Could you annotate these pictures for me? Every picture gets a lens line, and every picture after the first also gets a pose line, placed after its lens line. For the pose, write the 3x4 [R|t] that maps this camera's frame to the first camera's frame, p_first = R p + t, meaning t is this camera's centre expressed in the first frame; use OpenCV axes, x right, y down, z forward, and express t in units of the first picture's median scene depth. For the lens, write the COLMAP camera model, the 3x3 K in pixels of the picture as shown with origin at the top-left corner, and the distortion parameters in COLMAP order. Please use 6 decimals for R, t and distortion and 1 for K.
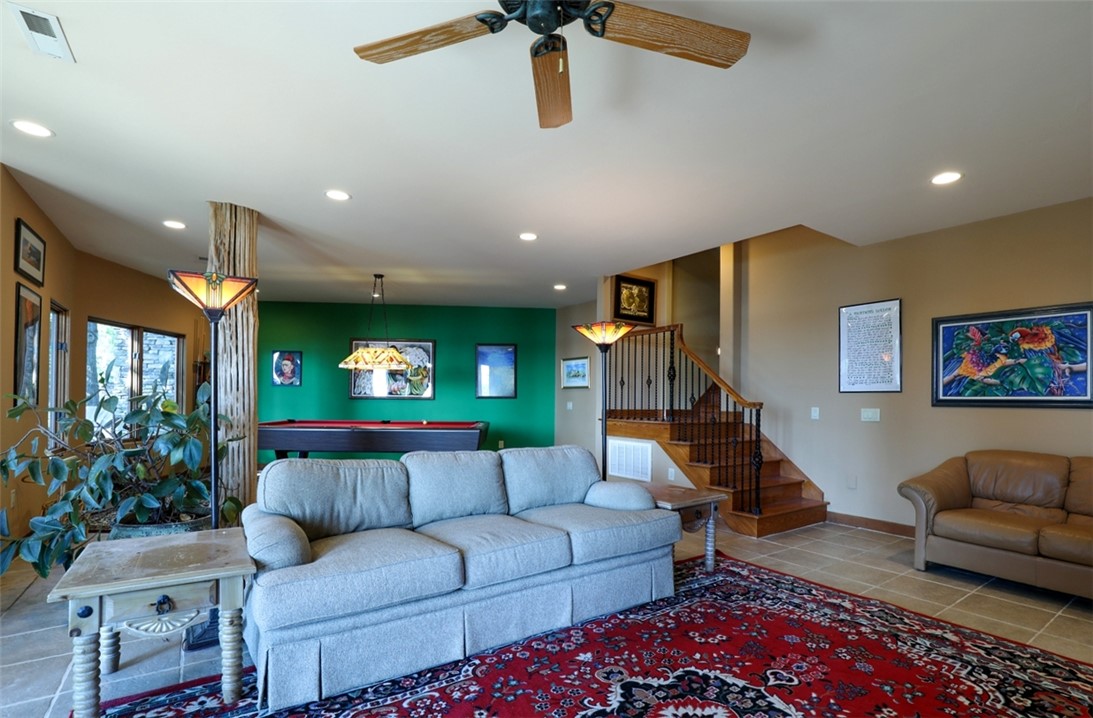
lens RADIAL K [[508.9, 0, 583.6], [0, 508.9, 393.9], [0, 0, 1]] dist [-0.022814, 0.000521]
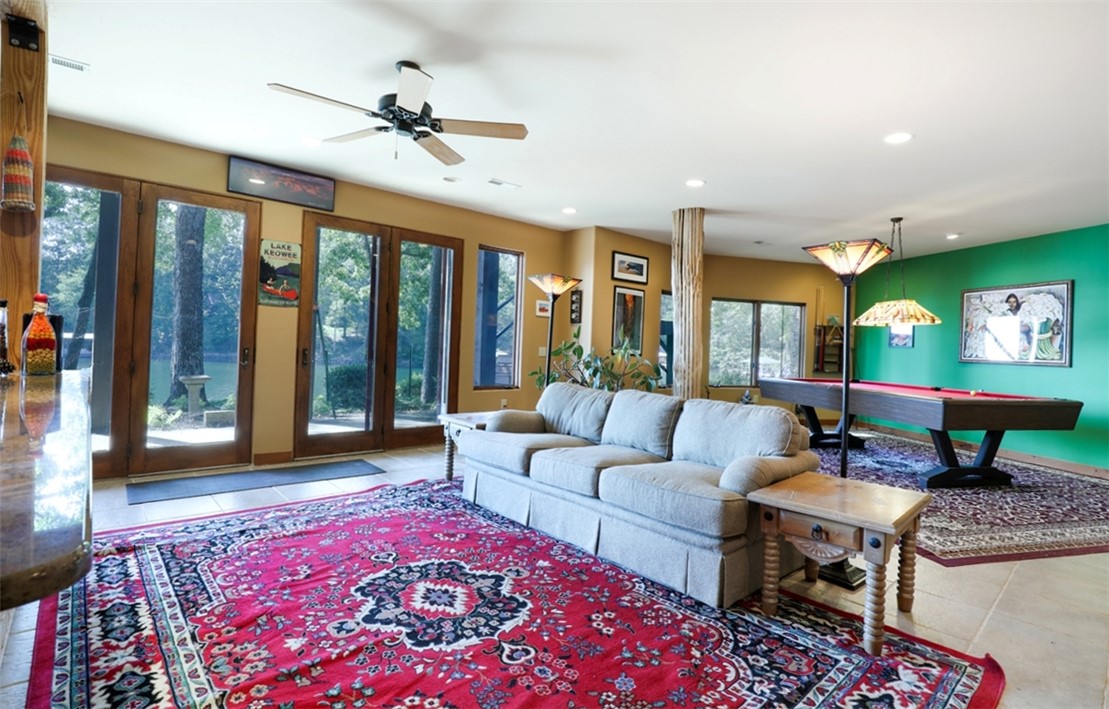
lens RADIAL K [[530.4, 0, 560.0], [0, 530.4, 349.0], [0, 0, 1]] dist [-0.021074, 0.000318]
pose [[0.127953, 0.002103, -0.991778, 1.058602], [-0.026862, 0.999638, -0.001346, 0.021773], [0.991416, 0.026814, 0.127963, 0.754522]]
